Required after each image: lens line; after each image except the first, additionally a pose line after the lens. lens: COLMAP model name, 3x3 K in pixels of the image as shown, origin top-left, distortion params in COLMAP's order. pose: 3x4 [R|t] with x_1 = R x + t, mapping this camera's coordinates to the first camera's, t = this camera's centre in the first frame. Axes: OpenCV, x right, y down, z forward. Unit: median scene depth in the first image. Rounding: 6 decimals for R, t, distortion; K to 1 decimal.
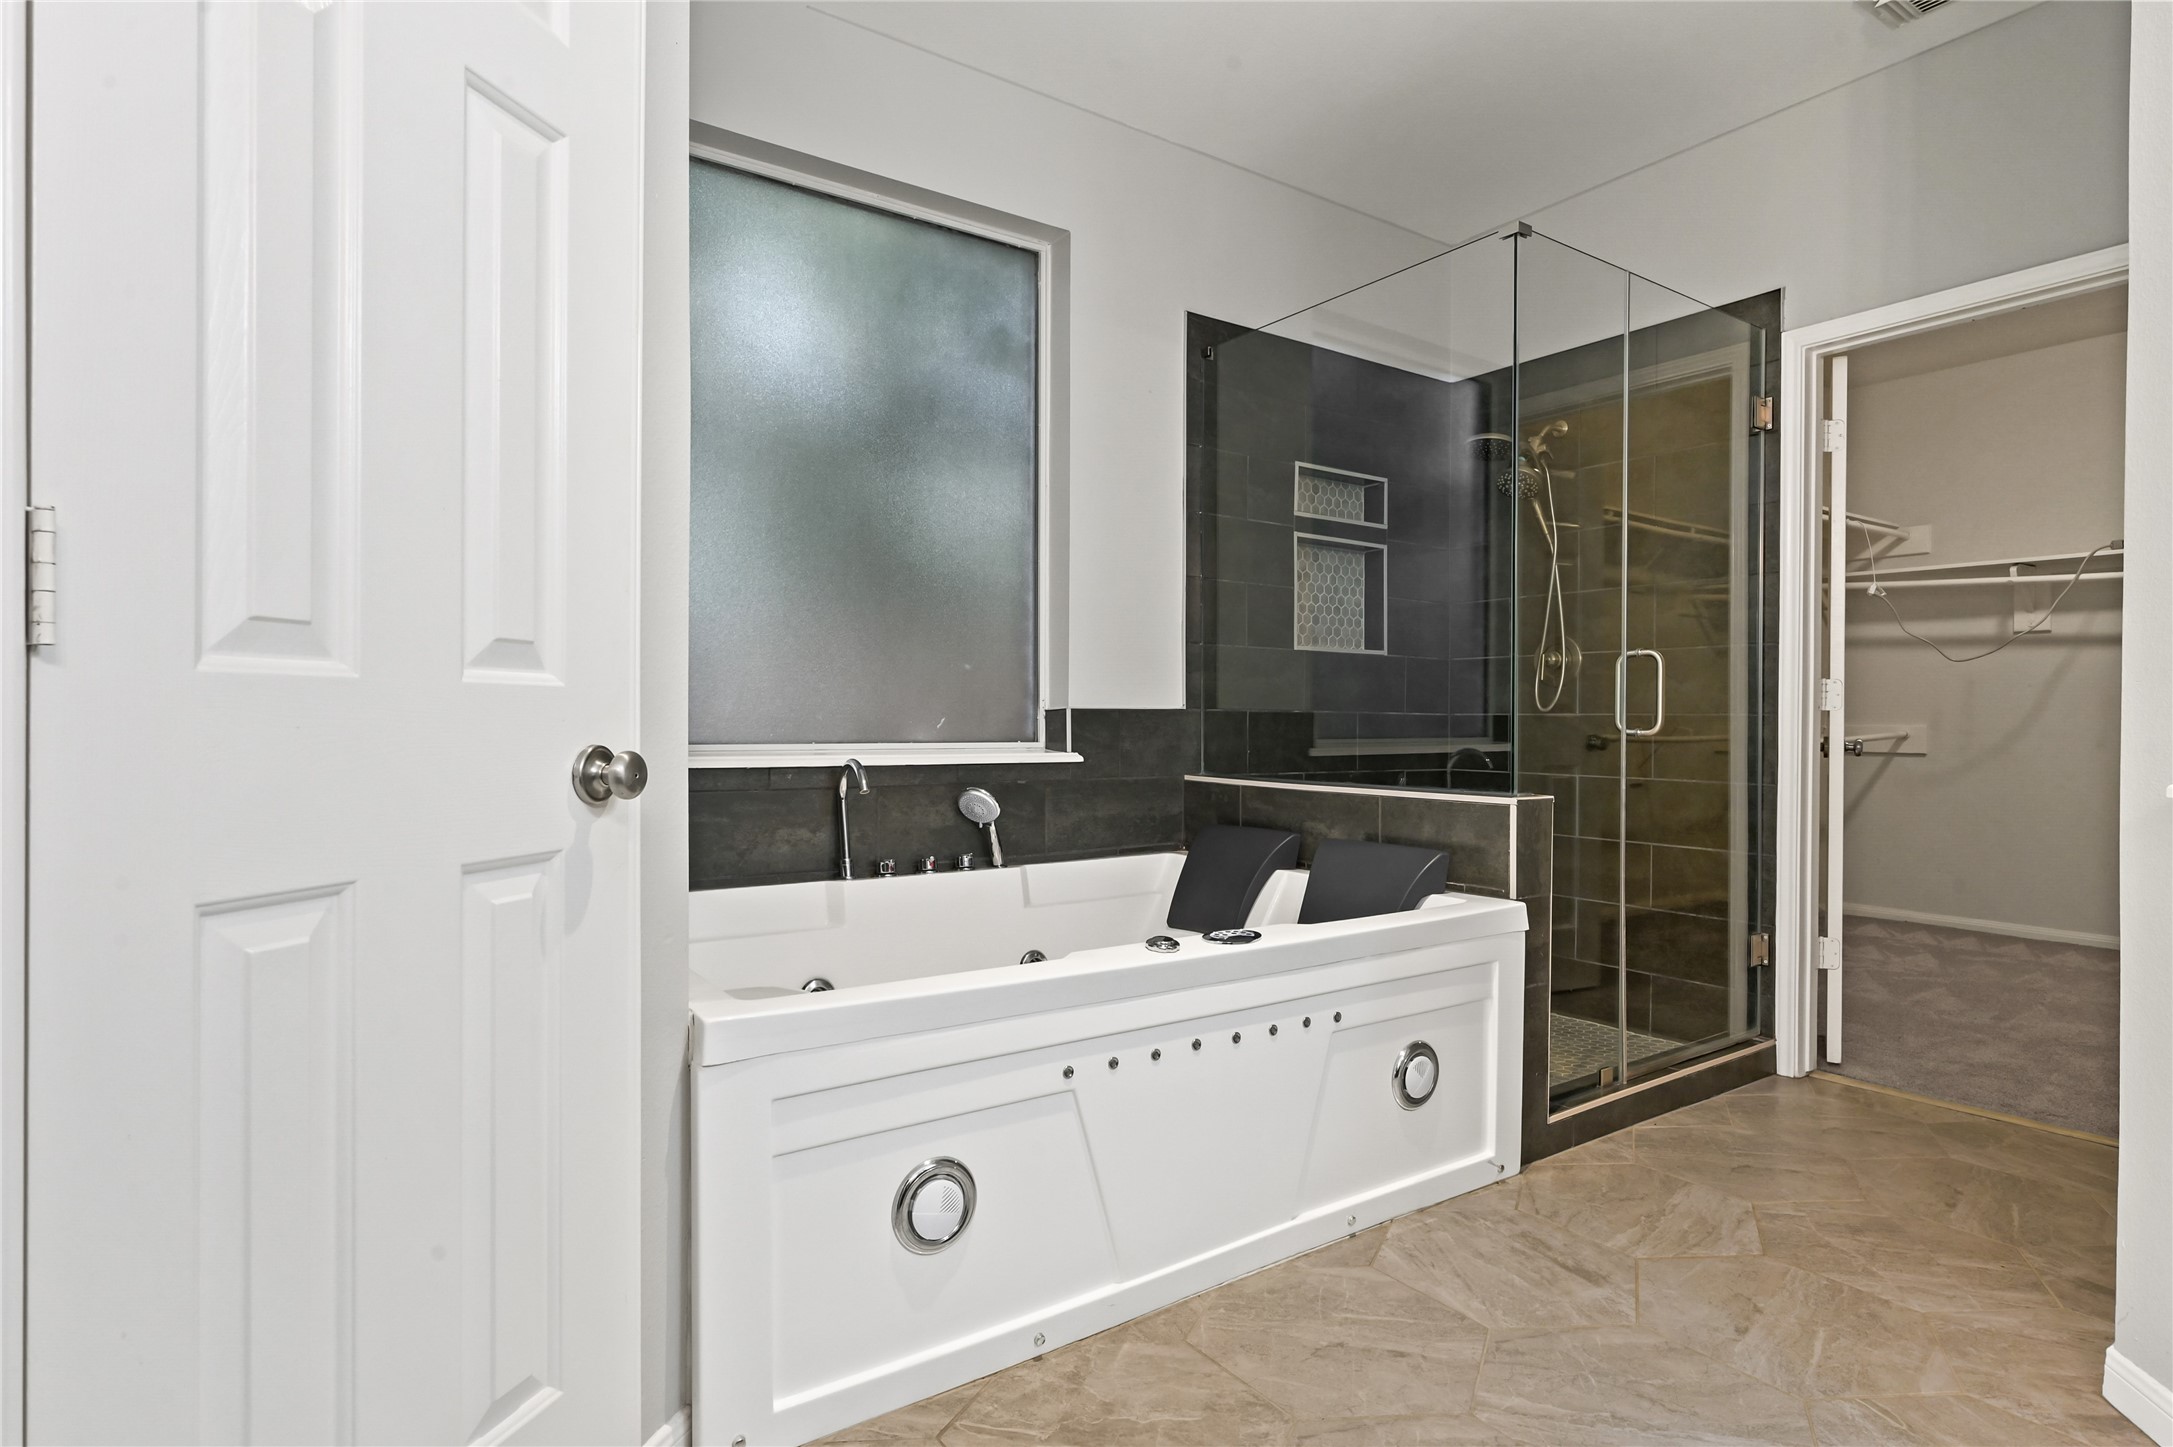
lens RADIAL K [[1129.5, 0, 1085.4], [0, 1129.5, 721.3], [0, 0, 1]] dist [-0.001380, -0.001075]
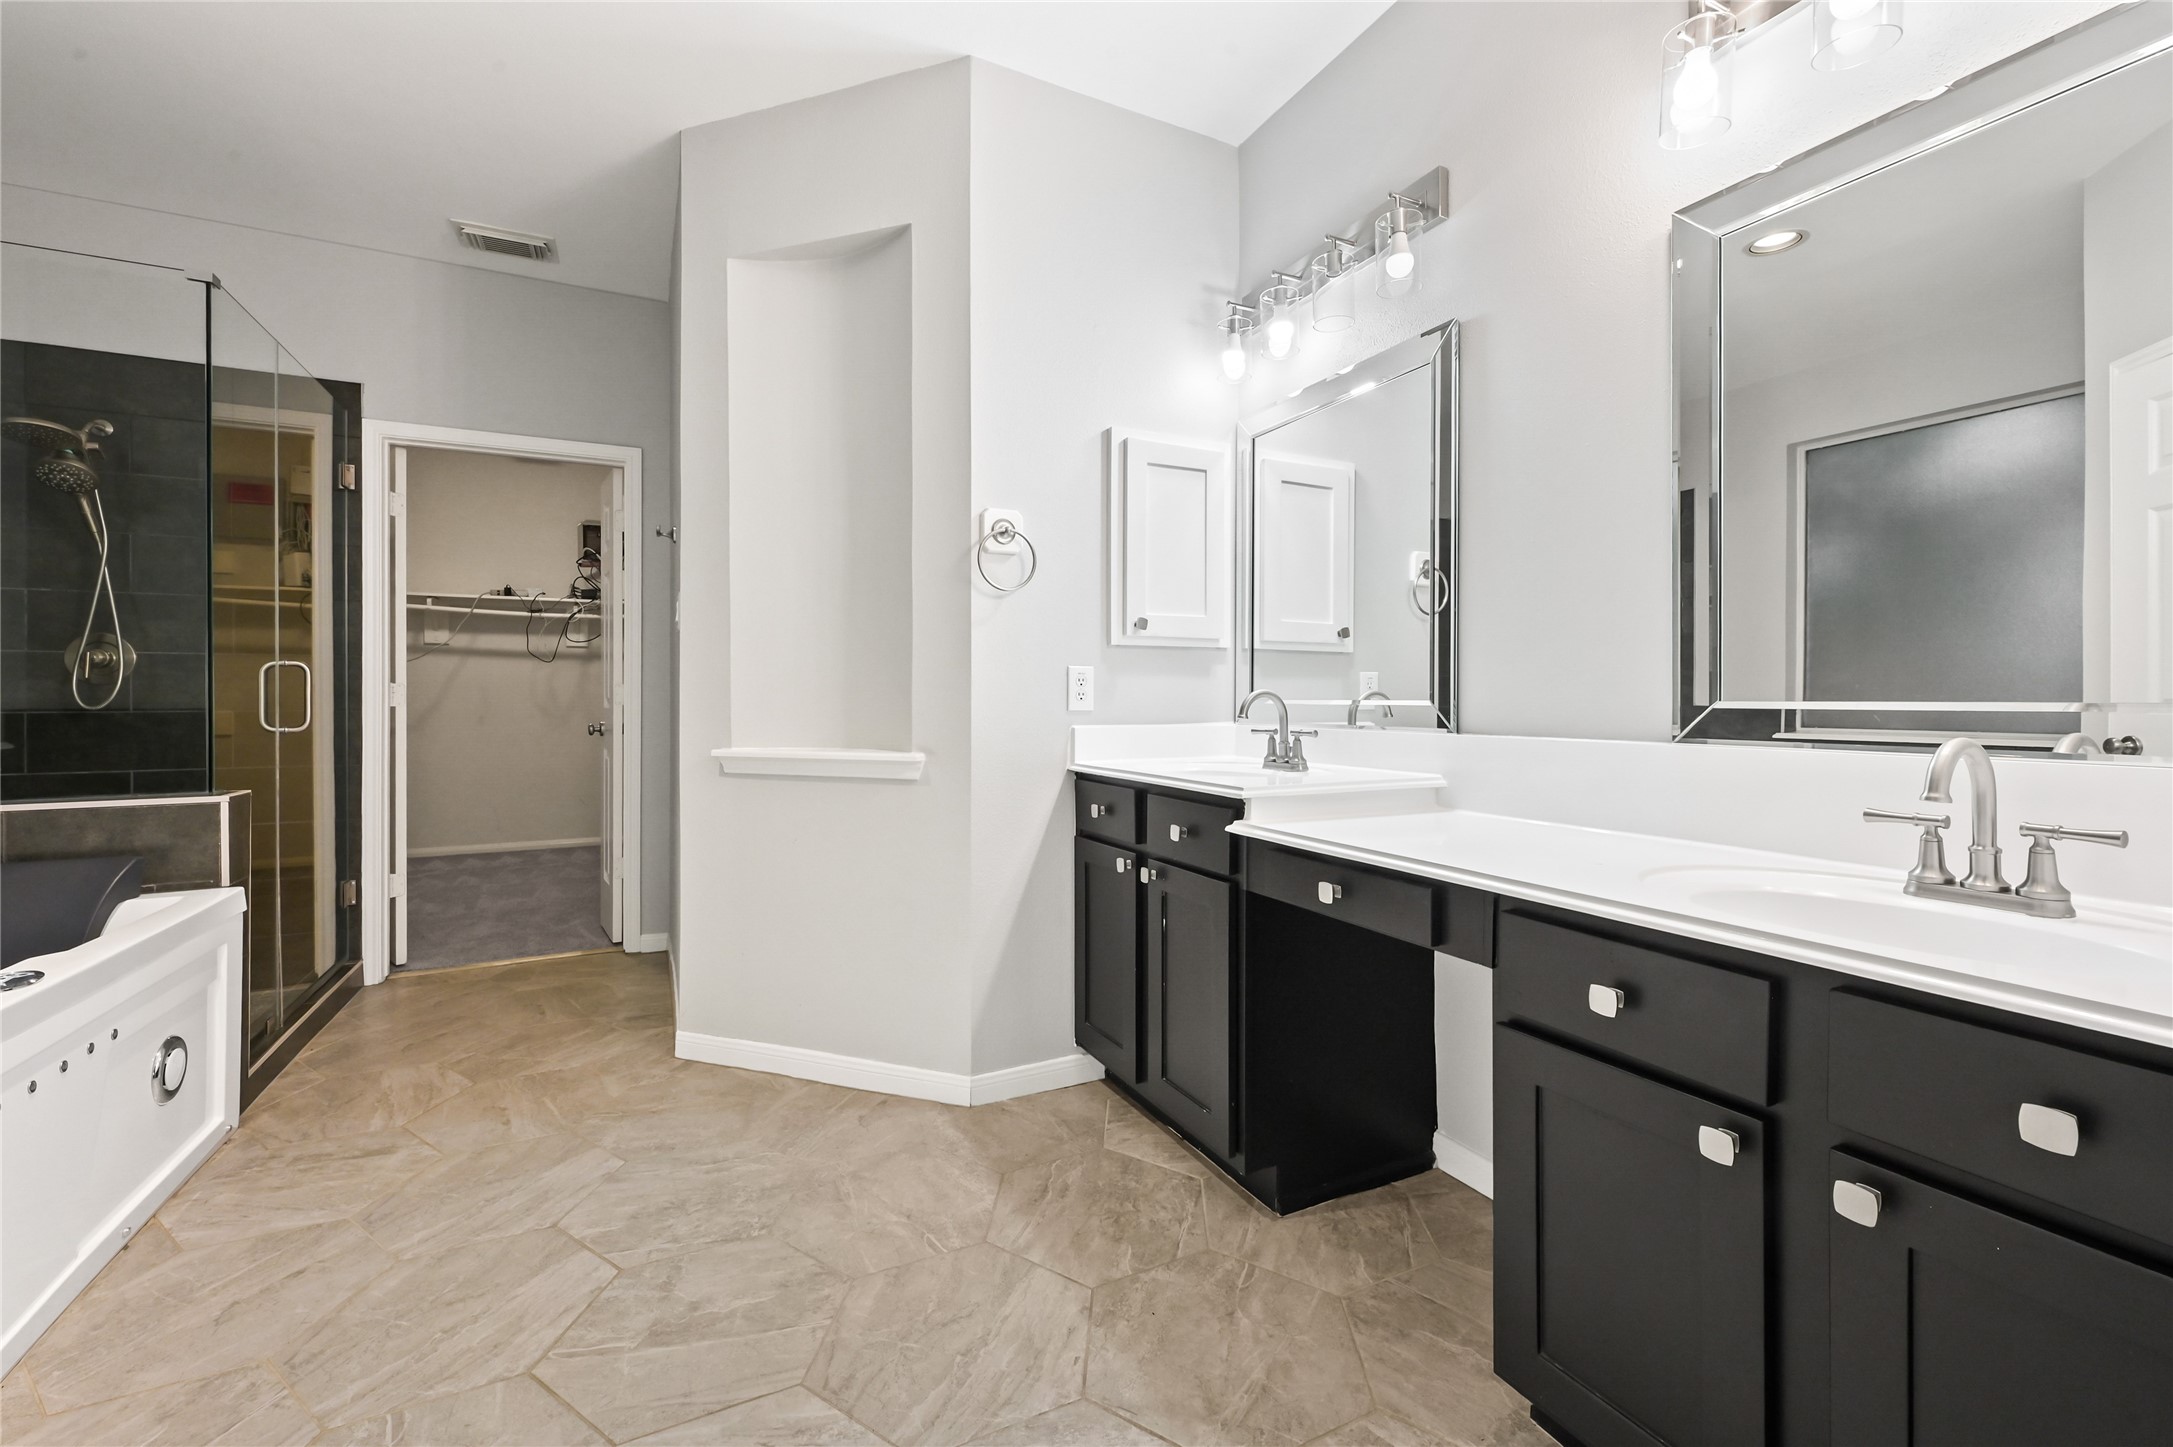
lens RADIAL K [[871.7, 0, 1087.6], [0, 871.7, 709.7], [0, 0, 1]] dist [-0.005592, 0.000044]
pose [[0.142915, -0.020152, 0.989530, -0.349136], [0.005766, 0.999793, 0.019528, -0.029368], [-0.989718, 0.002915, 0.143002, 0.037265]]
